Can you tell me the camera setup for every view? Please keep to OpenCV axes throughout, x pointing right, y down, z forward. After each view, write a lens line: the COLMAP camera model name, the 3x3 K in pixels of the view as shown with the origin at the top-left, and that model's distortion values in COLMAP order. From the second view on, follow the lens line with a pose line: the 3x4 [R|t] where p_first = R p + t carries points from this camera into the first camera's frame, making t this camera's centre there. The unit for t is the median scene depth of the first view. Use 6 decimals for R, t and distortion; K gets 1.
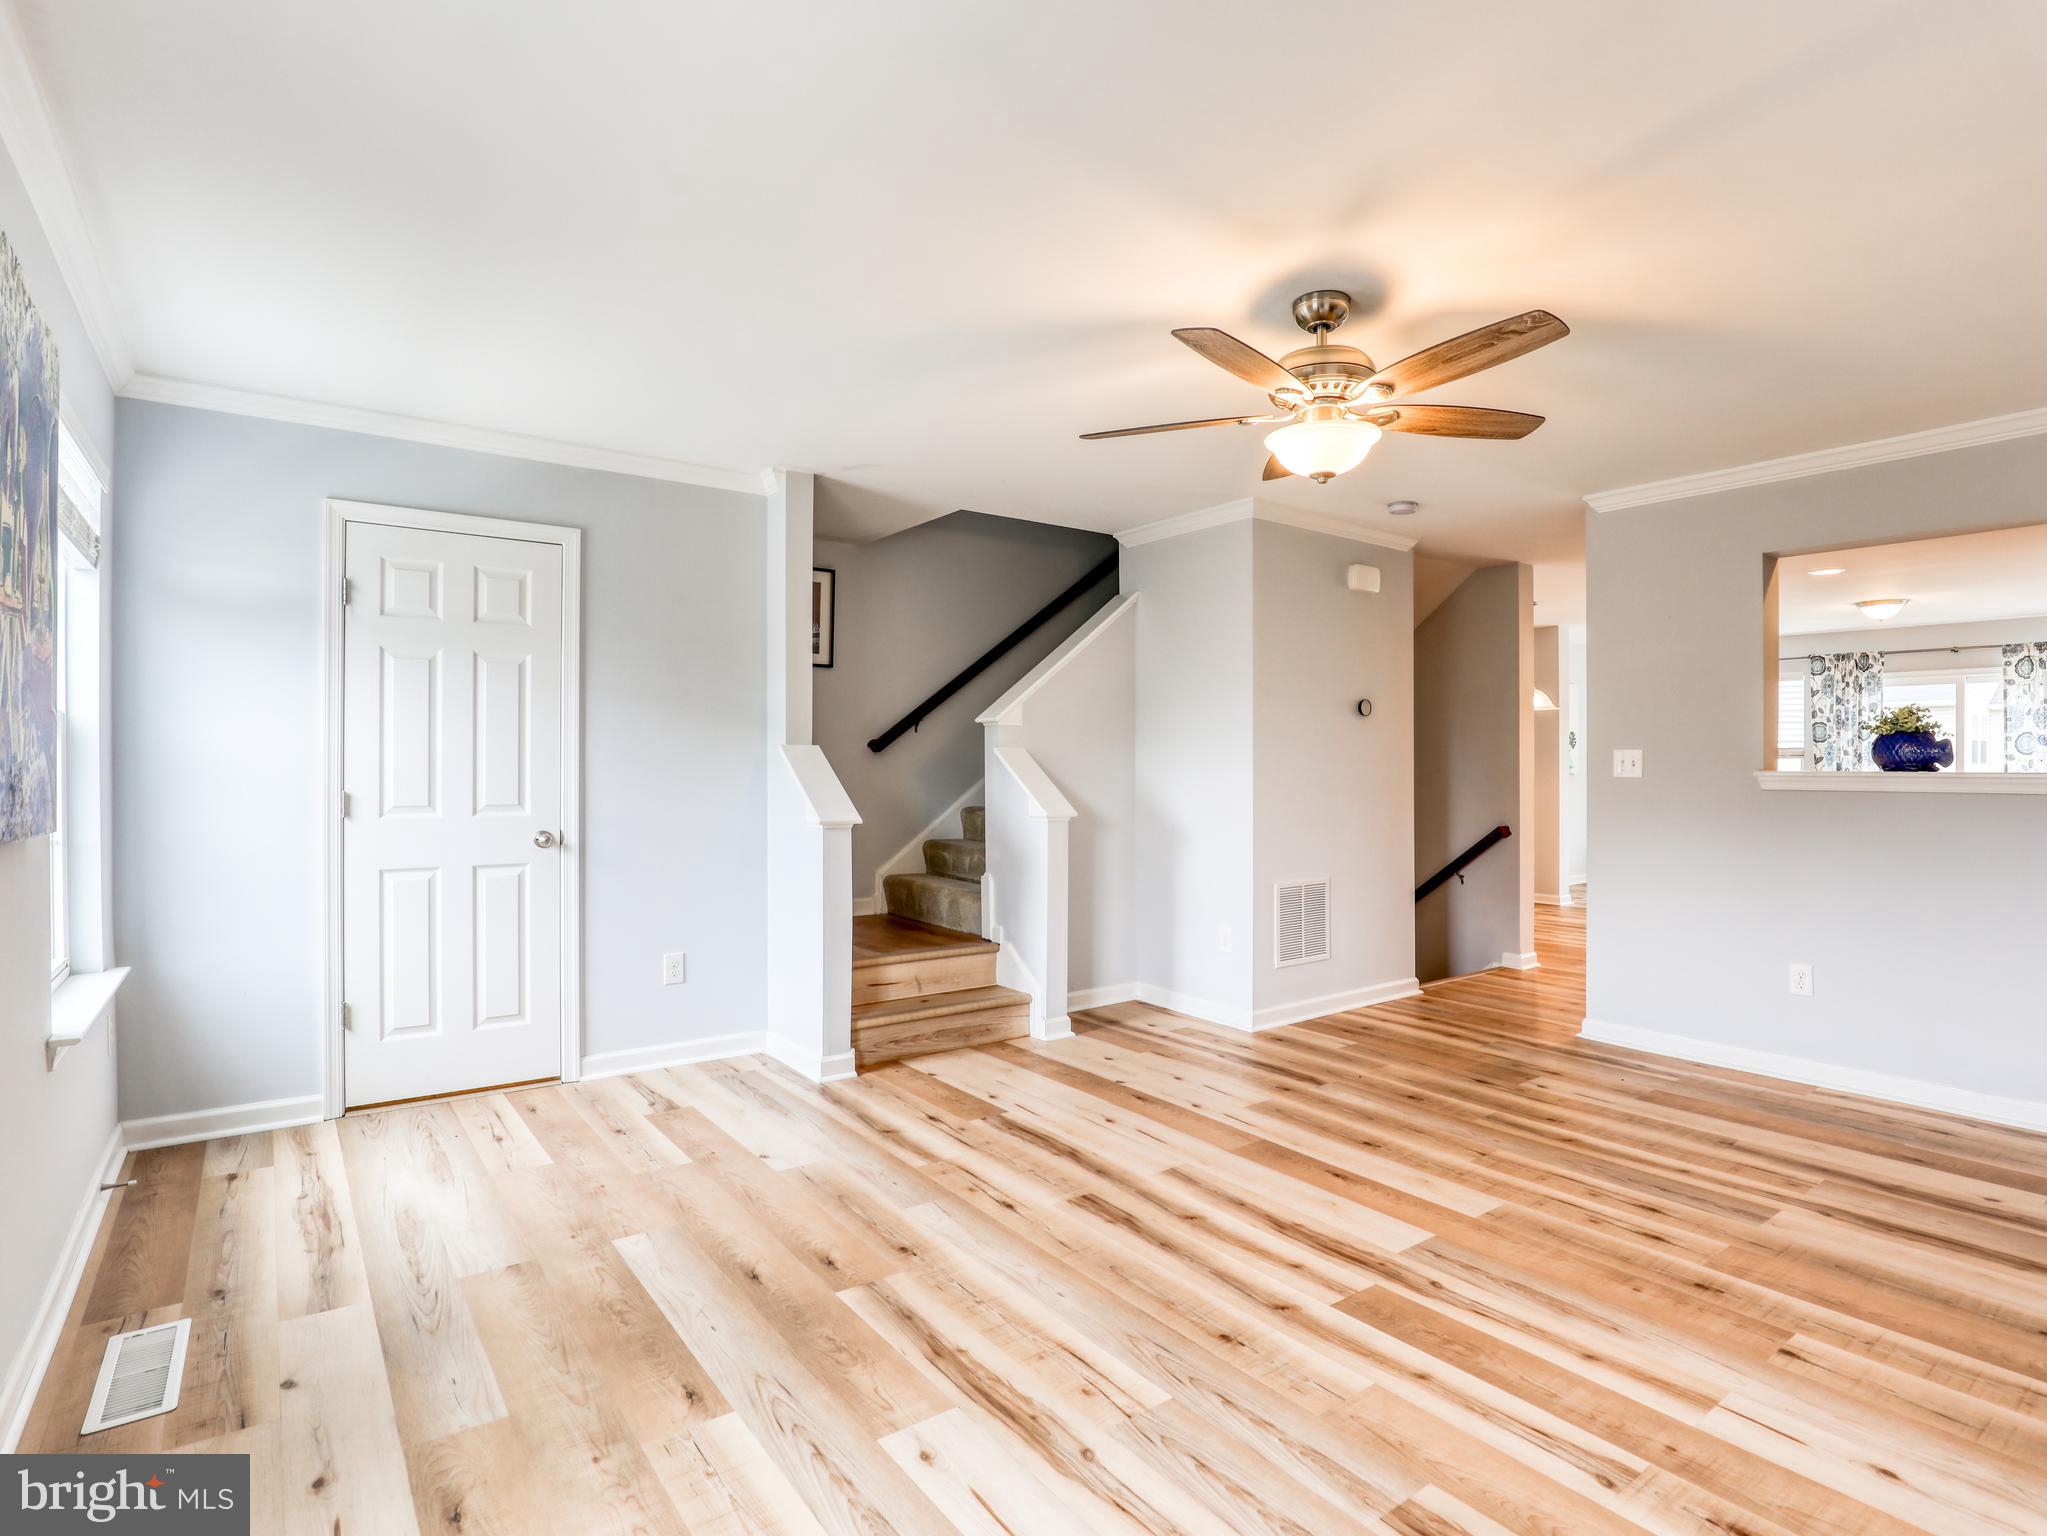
lens RADIAL K [[1055.4, 0, 1049.5], [0, 1055.4, 770.1], [0, 0, 1]] dist [-0.036088, 0.006586]
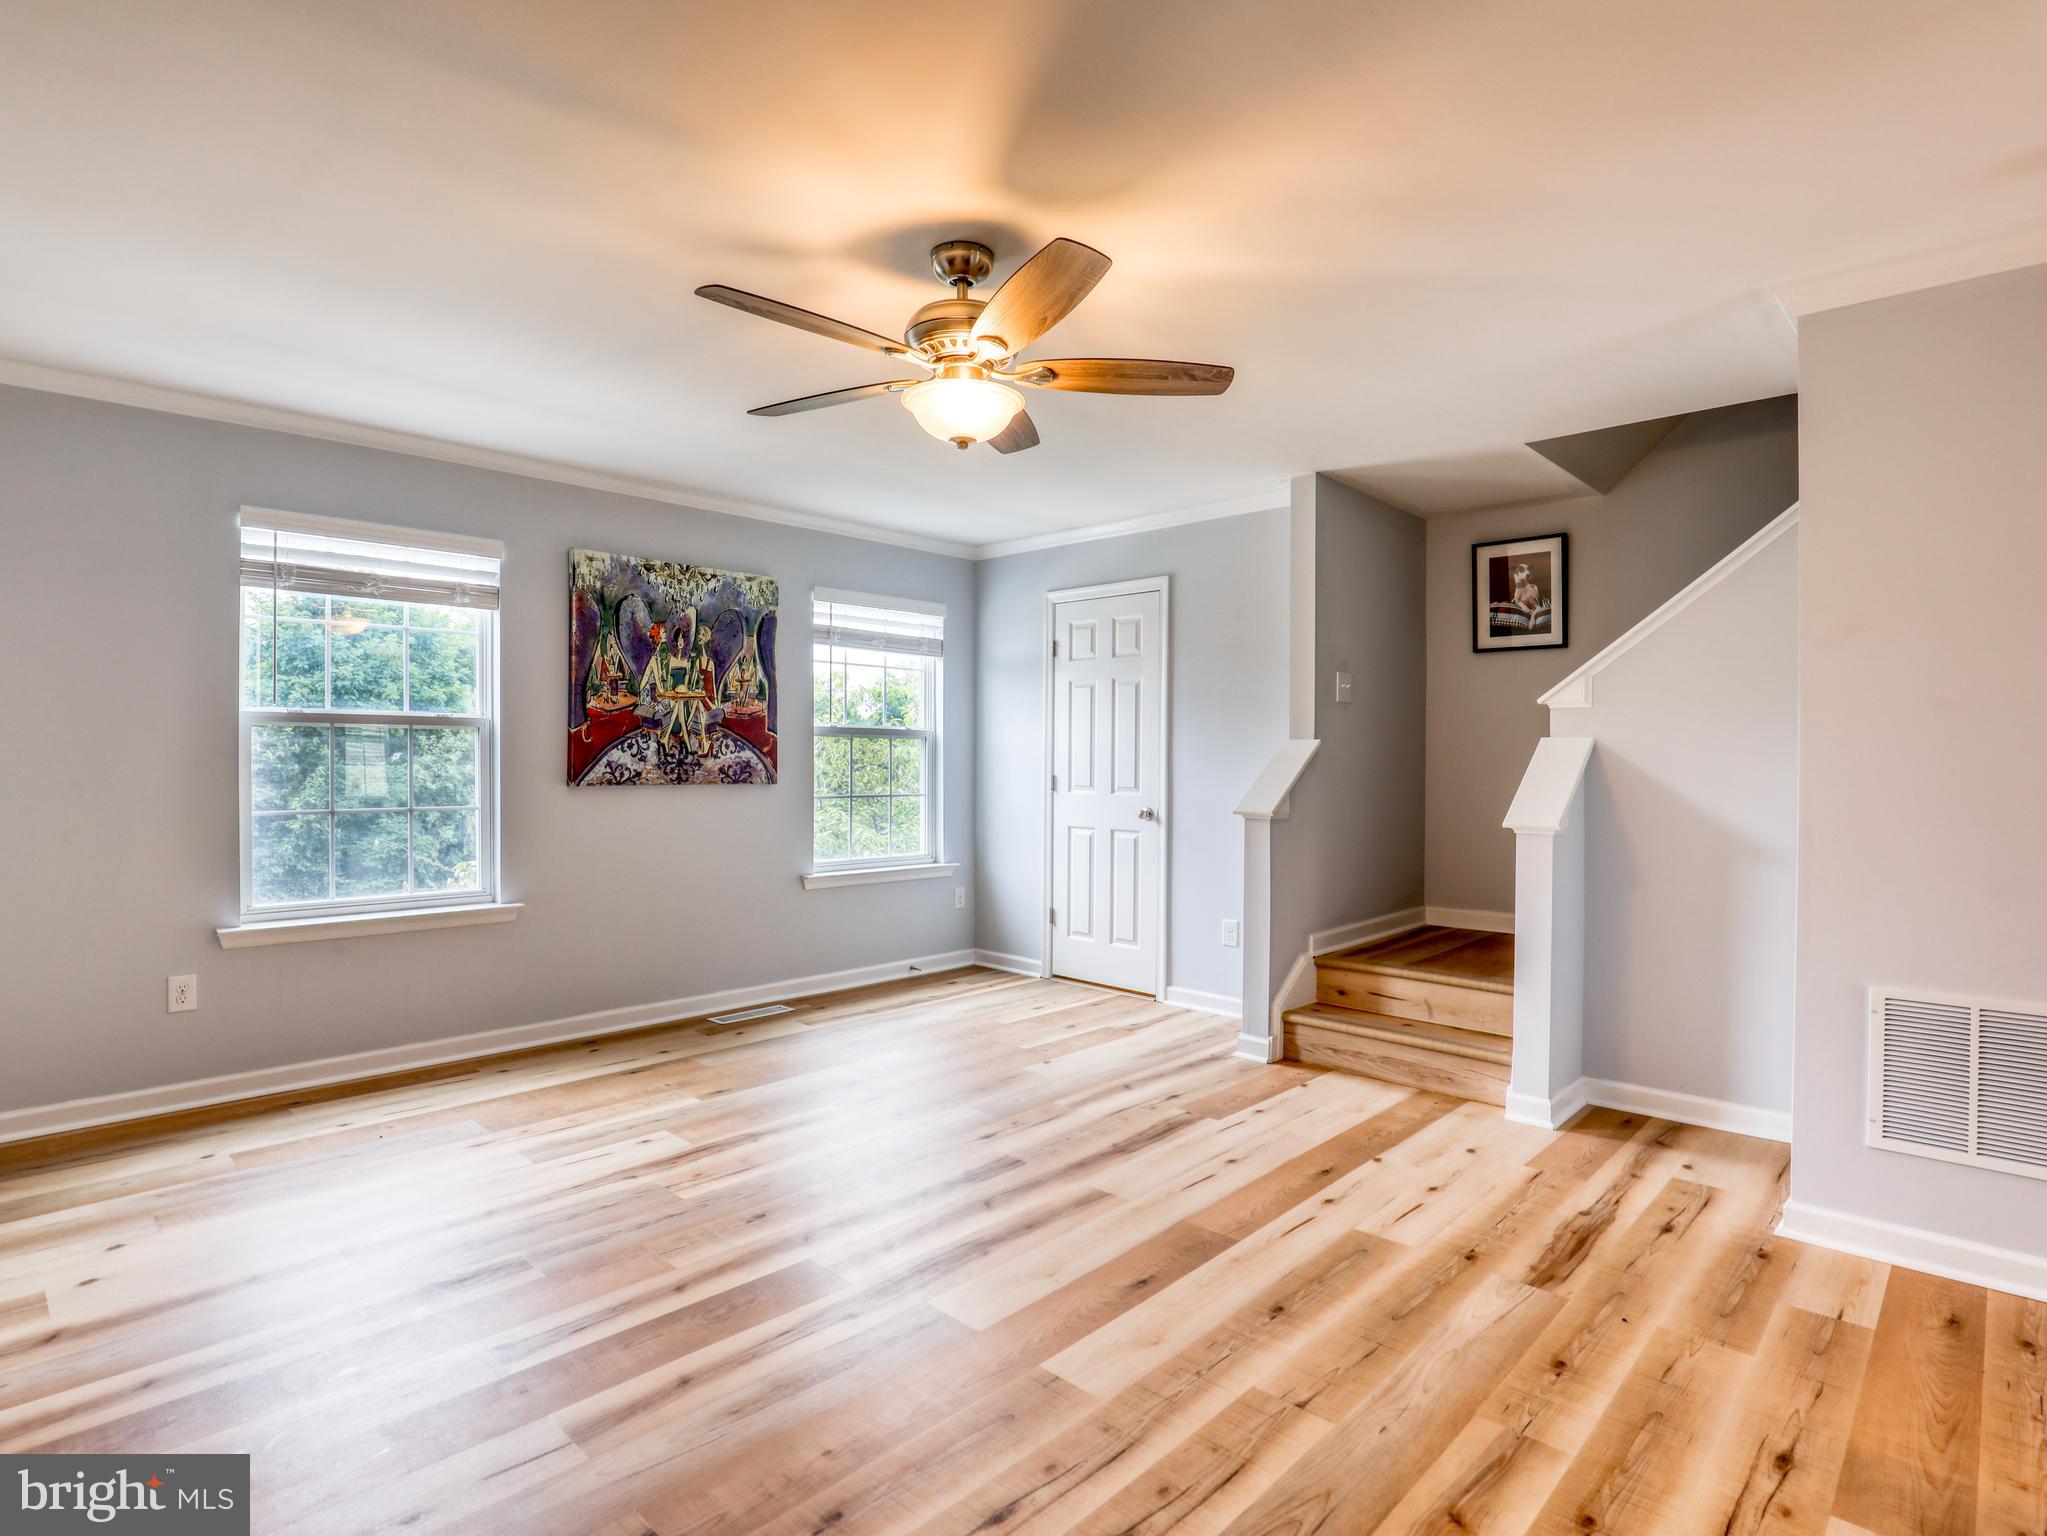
lens RADIAL K [[1055.4, 0, 1024.9], [0, 1055.4, 756.5], [0, 0, 1]] dist [-0.036088, 0.006586]
pose [[0.157215, -0.010896, -0.987504, 0.843183], [-0.014773, 0.999801, -0.013383, 0.013865], [0.987454, 0.016692, 0.157023, 0.655944]]
